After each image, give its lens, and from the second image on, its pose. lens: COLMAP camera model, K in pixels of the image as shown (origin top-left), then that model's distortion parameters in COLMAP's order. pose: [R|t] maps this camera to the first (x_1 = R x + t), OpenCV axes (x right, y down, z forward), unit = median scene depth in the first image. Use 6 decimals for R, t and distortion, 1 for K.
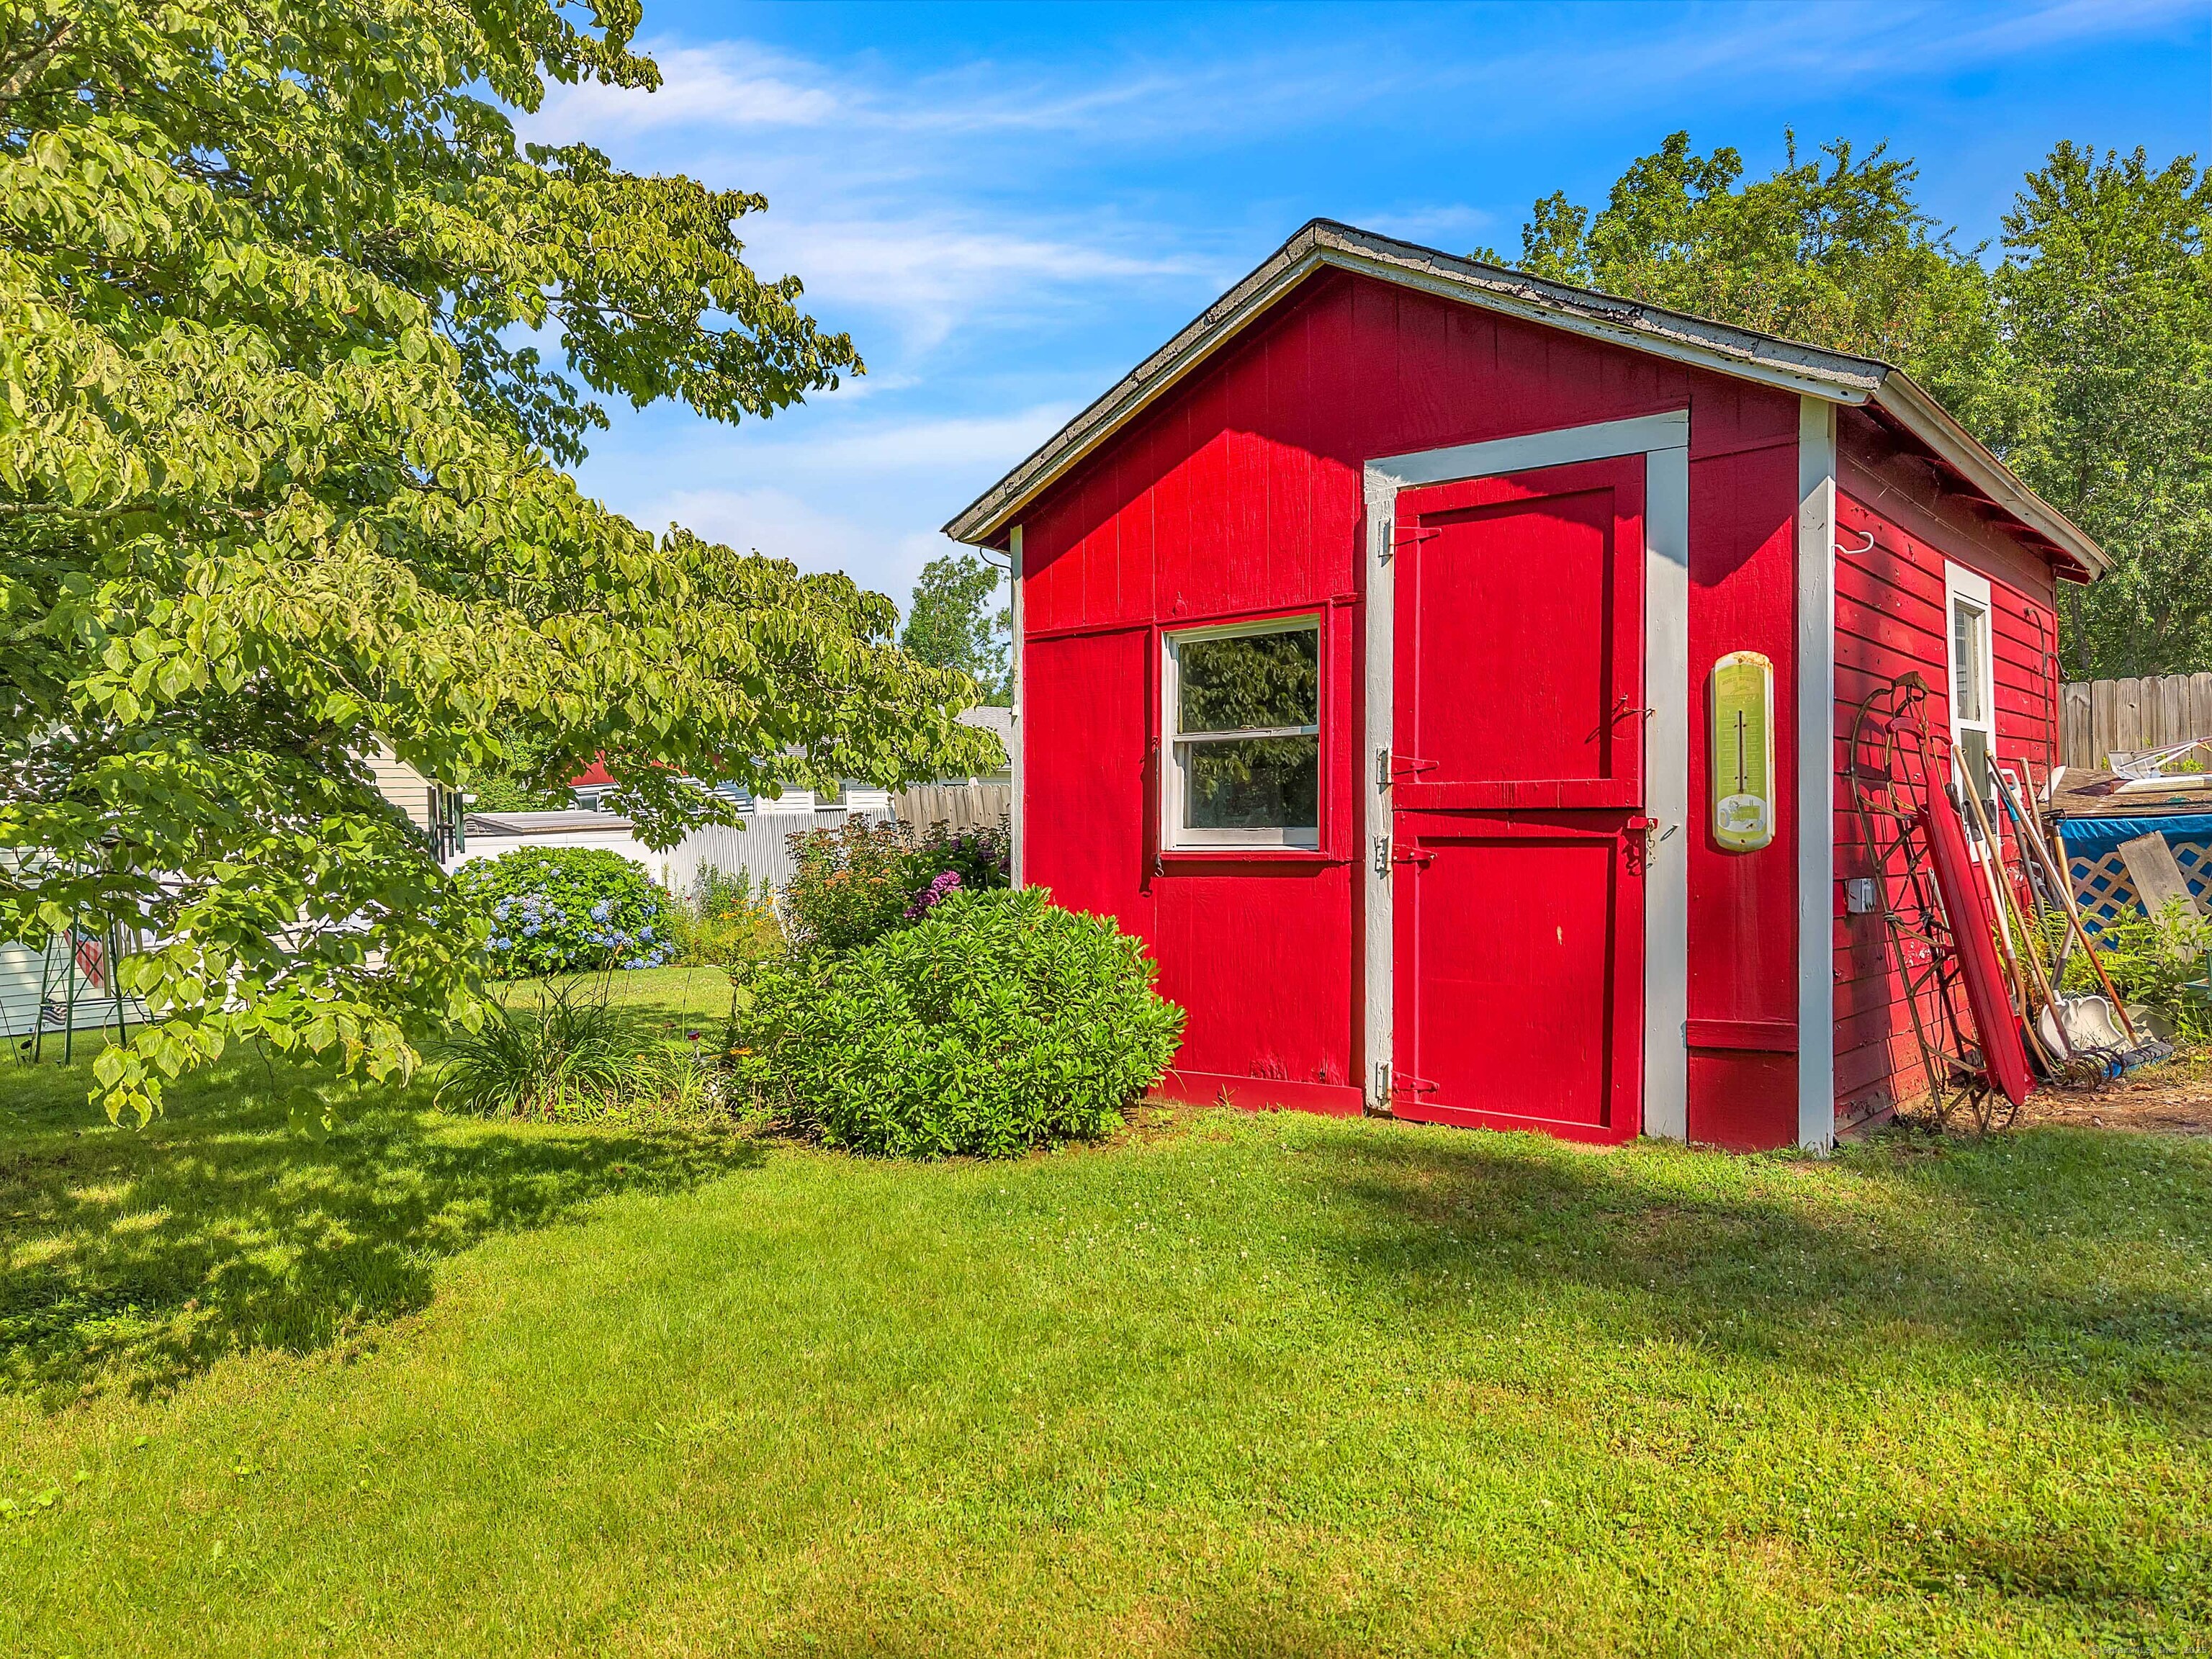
lens RADIAL K [[1578.3, 0, 1102.2], [0, 1578.3, 830.8], [0, 0, 1]] dist [0.001268, 0.000722]
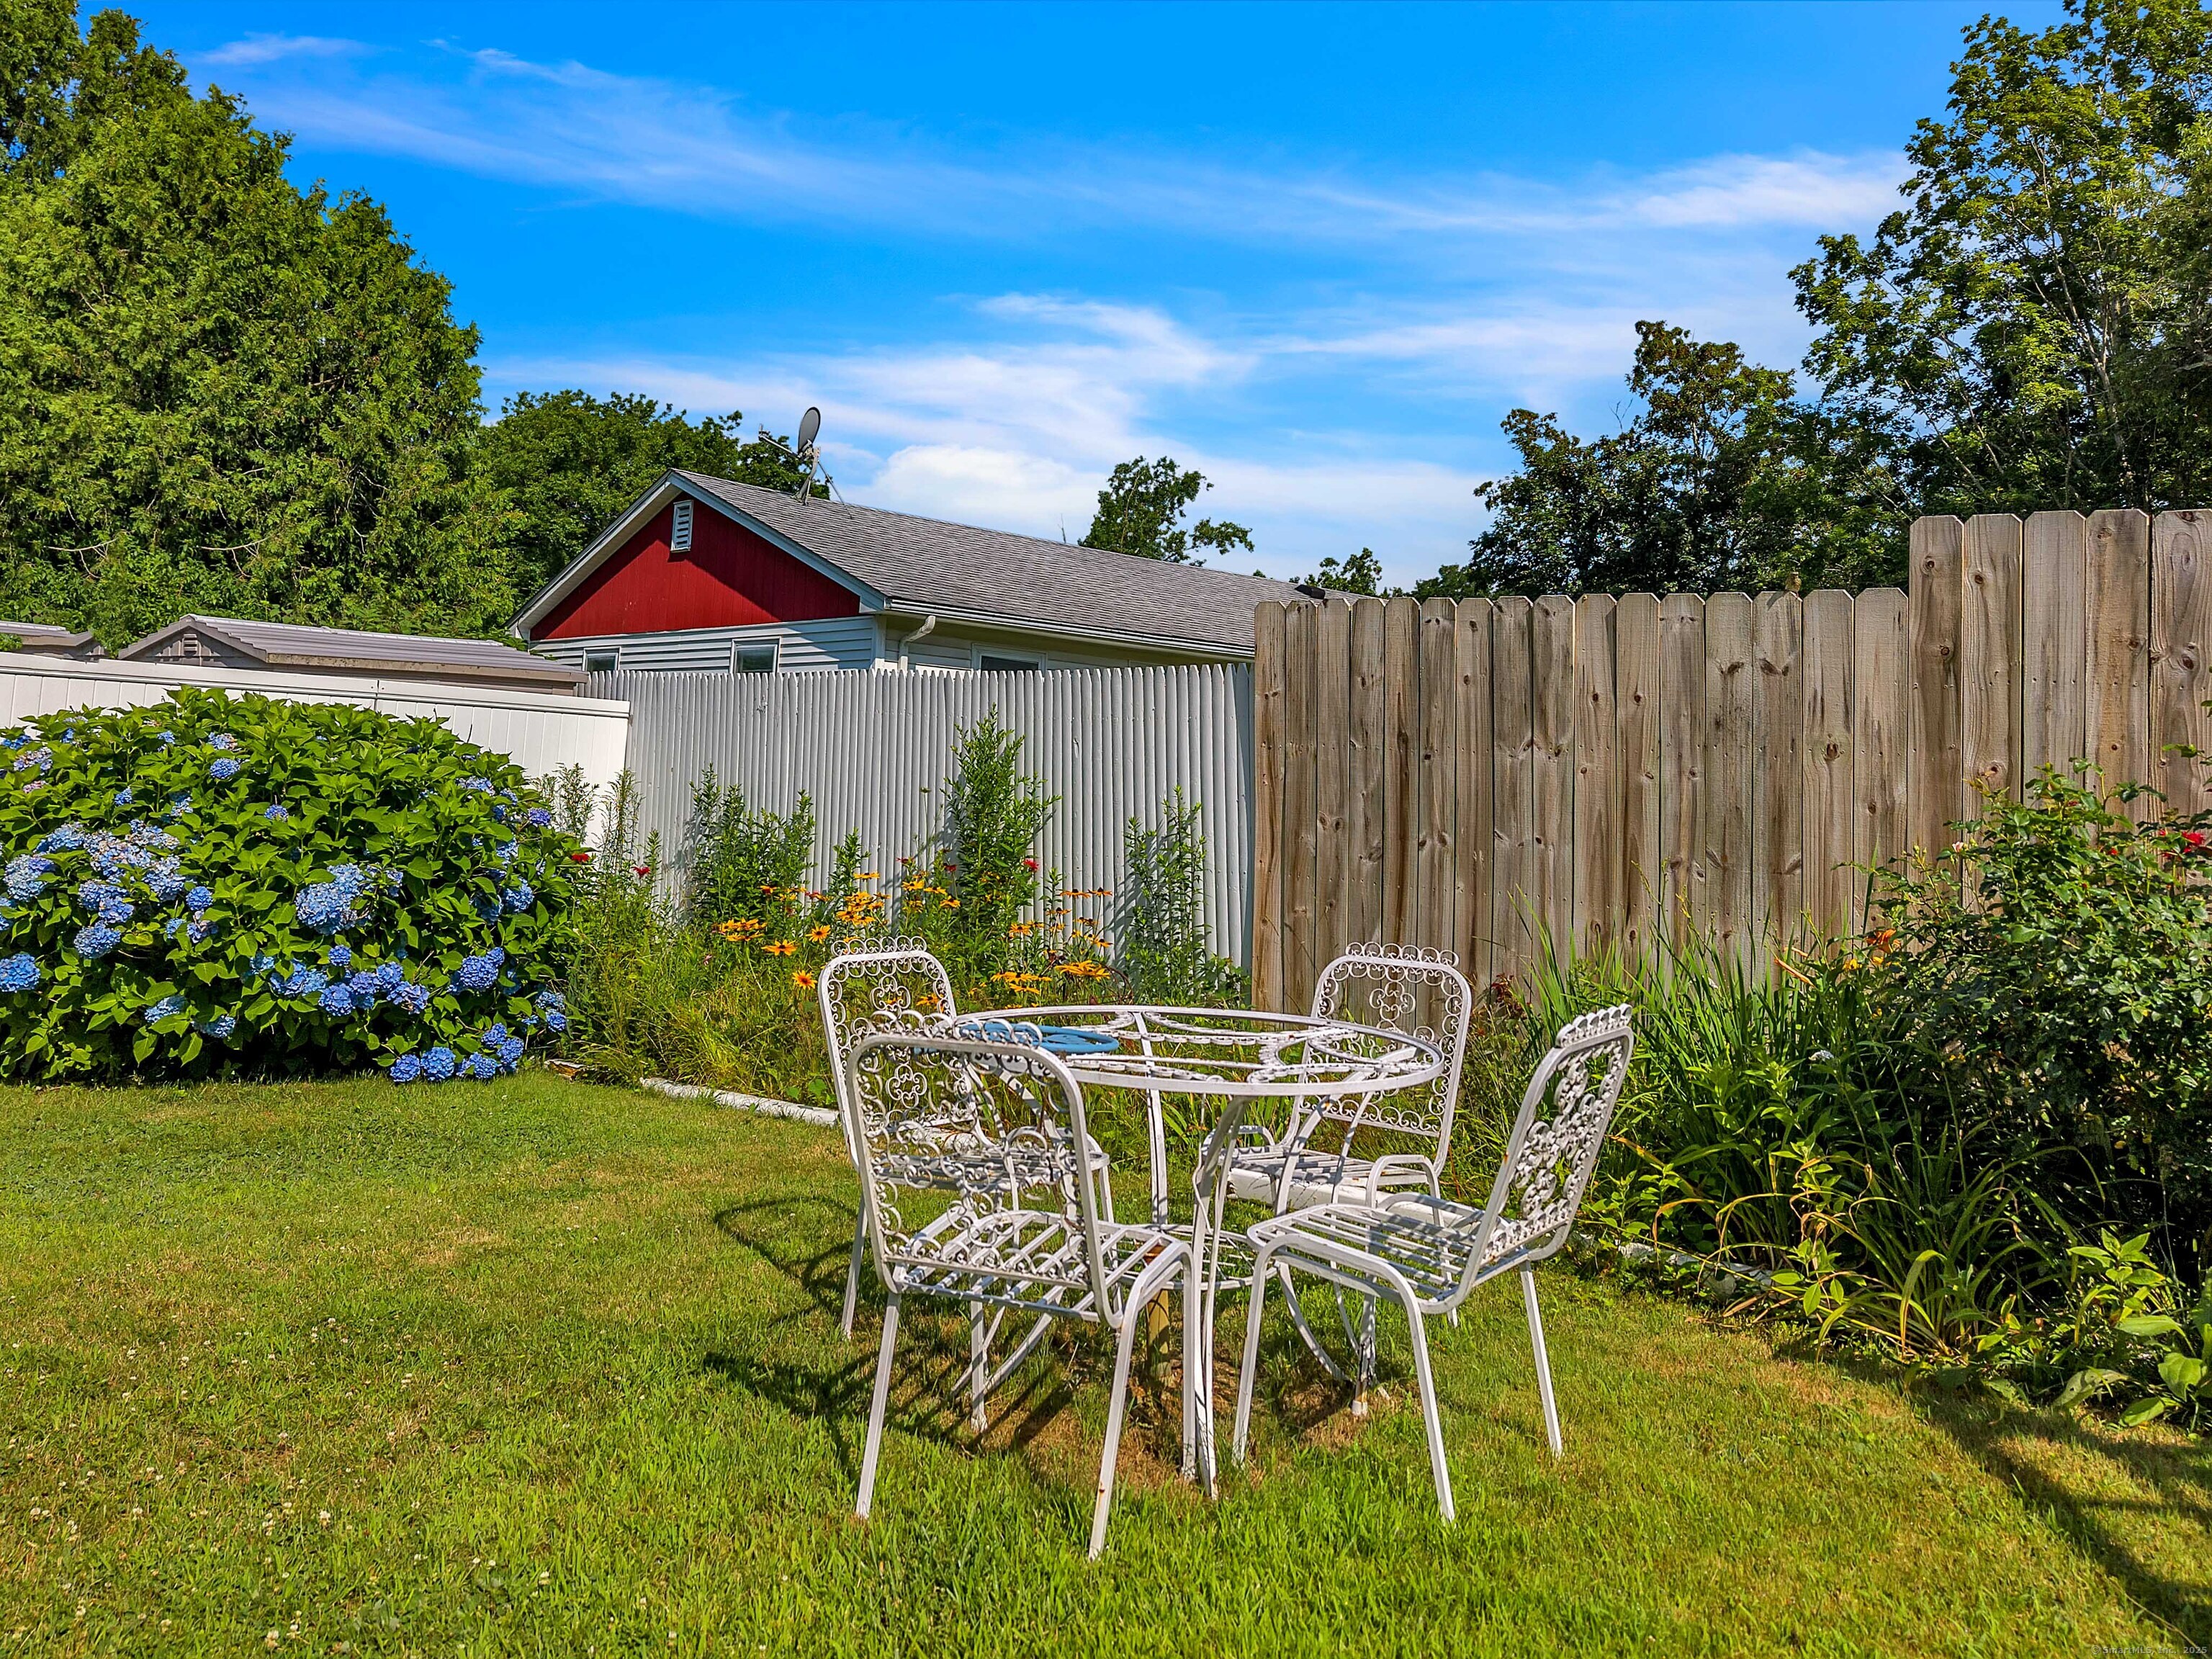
lens RADIAL K [[1578.3, 0, 1108.1], [0, 1578.3, 819.4], [0, 0, 1]] dist [0.001268, 0.000722]
pose [[0.991839, 0.096147, -0.083732, -0.126849], [-0.094101, 0.995167, 0.028053, 0.009770], [0.086025, -0.019945, 0.996093, 0.661097]]
